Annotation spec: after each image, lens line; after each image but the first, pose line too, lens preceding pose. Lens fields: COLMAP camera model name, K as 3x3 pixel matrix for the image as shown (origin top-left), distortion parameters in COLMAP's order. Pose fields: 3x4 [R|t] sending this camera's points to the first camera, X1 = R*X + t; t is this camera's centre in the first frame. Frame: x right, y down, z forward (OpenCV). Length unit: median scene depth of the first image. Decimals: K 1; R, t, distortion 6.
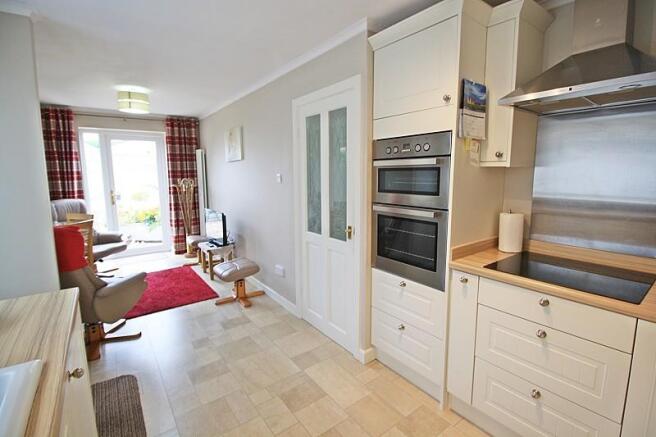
lens RADIAL K [[306.9, 0, 333.2], [0, 306.9, 212.1], [0, 0, 1]] dist [-0.004168, -0.001427]
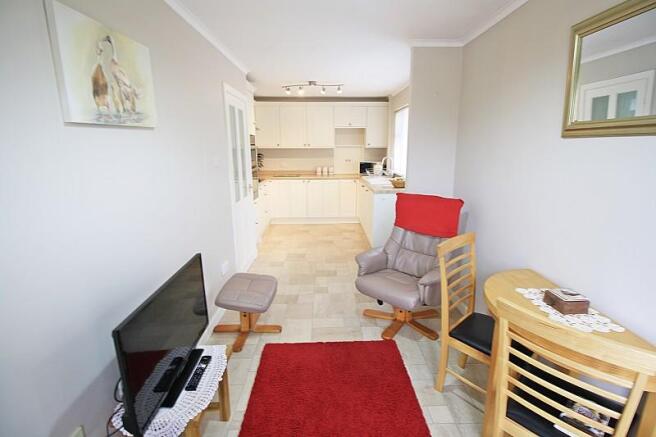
lens RADIAL K [[309.7, 0, 331.5], [0, 309.7, 212.7], [0, 0, 1]] dist [0.001024, -0.017645]
pose [[-0.813869, -0.111056, 0.570336, -0.758190], [0.084119, 0.948704, 0.304769, -0.166946], [-0.574927, 0.296018, -0.762779, 1.217112]]
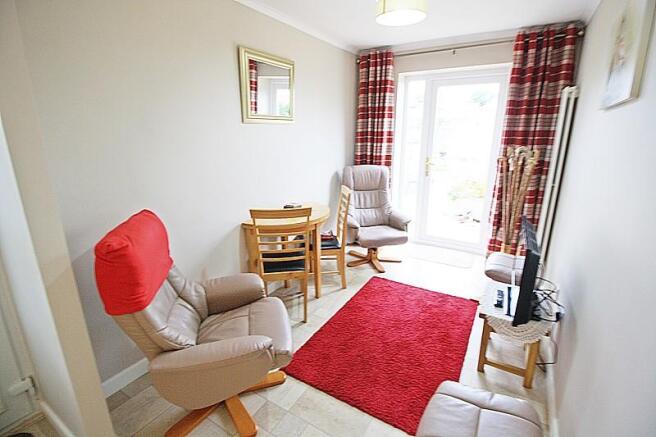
lens RADIAL K [[309.7, 0, 331.5], [0, 309.7, 212.7], [0, 0, 1]] dist [0.001024, -0.017645]
pose [[0.372223, 0.243688, -0.895582, -0.120593], [-0.120803, 0.969429, 0.213573, -0.094540], [0.920248, 0.028693, 0.390282, 0.629751]]
